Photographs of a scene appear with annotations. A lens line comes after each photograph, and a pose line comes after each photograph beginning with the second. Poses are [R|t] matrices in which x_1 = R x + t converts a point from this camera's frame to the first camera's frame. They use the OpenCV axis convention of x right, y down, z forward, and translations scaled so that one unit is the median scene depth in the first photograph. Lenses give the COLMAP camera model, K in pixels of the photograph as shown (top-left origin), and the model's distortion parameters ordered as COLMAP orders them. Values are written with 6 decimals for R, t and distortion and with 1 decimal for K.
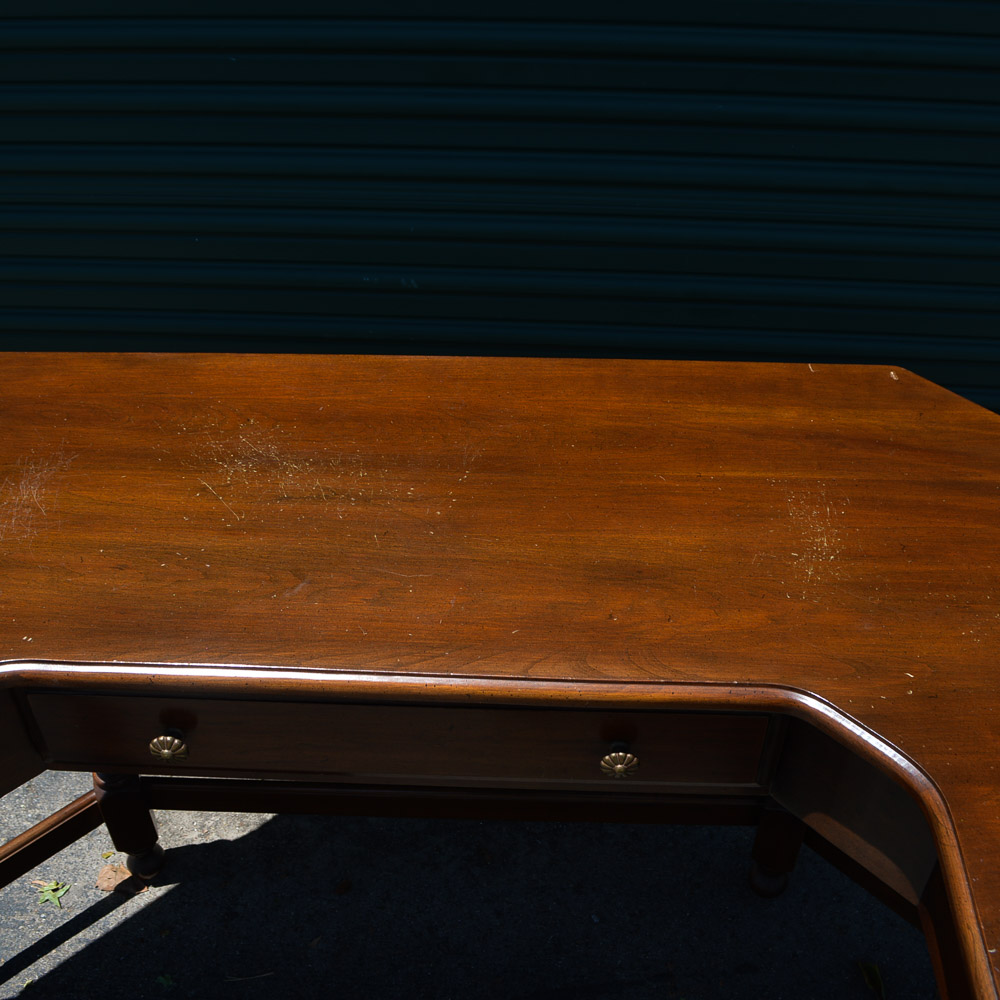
lens RADIAL K [[1201.9, 0, 487.8], [0, 1201.9, 509.6], [0, 0, 1]] dist [-0.087160, 0.018438]
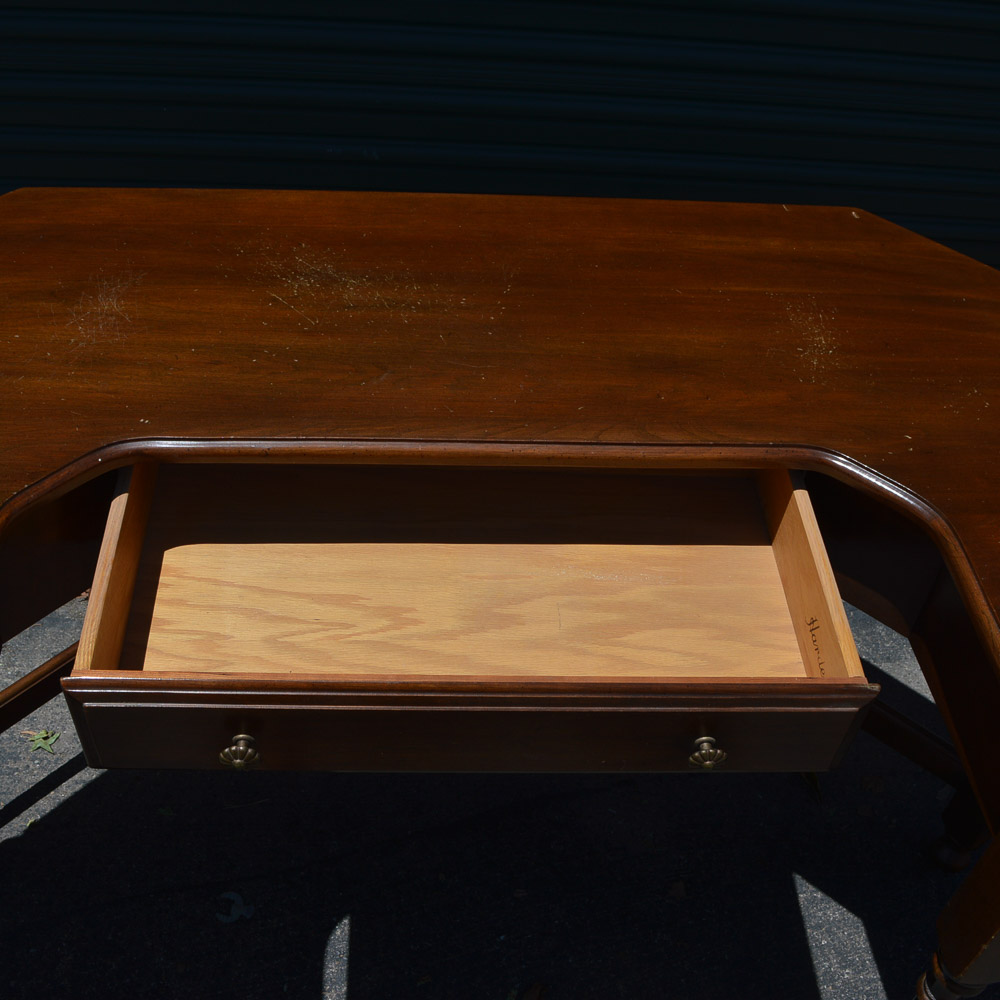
lens RADIAL K [[1205.6, 0, 484.0], [0, 1205.6, 505.9], [0, 0, 1]] dist [-0.089999, 0.022215]
pose [[0.990584, -0.021509, 0.135204, -0.197398], [0.014990, 0.998684, 0.049054, 0.118839], [-0.136081, -0.046565, 0.989603, -0.120774]]
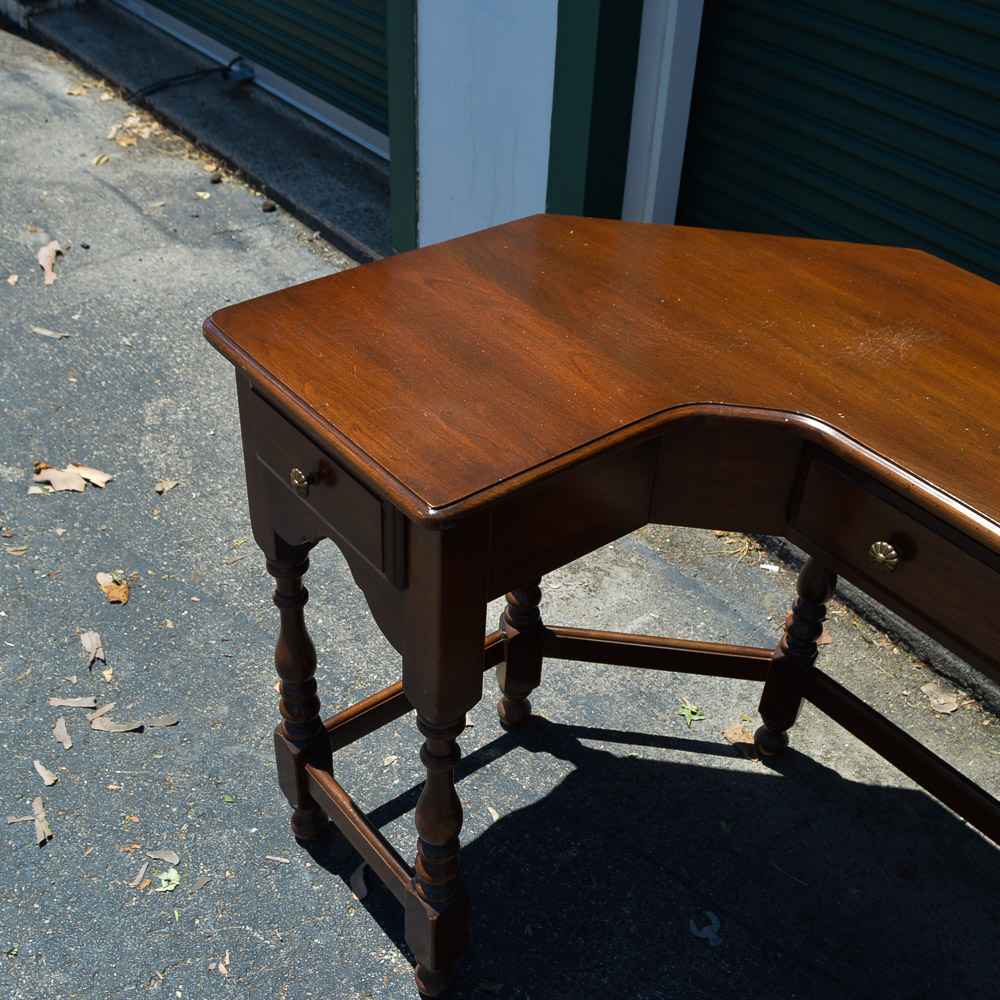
lens RADIAL K [[1205.6, 0, 484.0], [0, 1205.6, 505.9], [0, 0, 1]] dist [-0.089999, 0.022215]
pose [[0.651405, 0.494040, -0.575843, 0.119414], [-0.537471, 0.836159, 0.109377, 0.218251], [0.535533, 0.238250, 0.810210, -0.171777]]
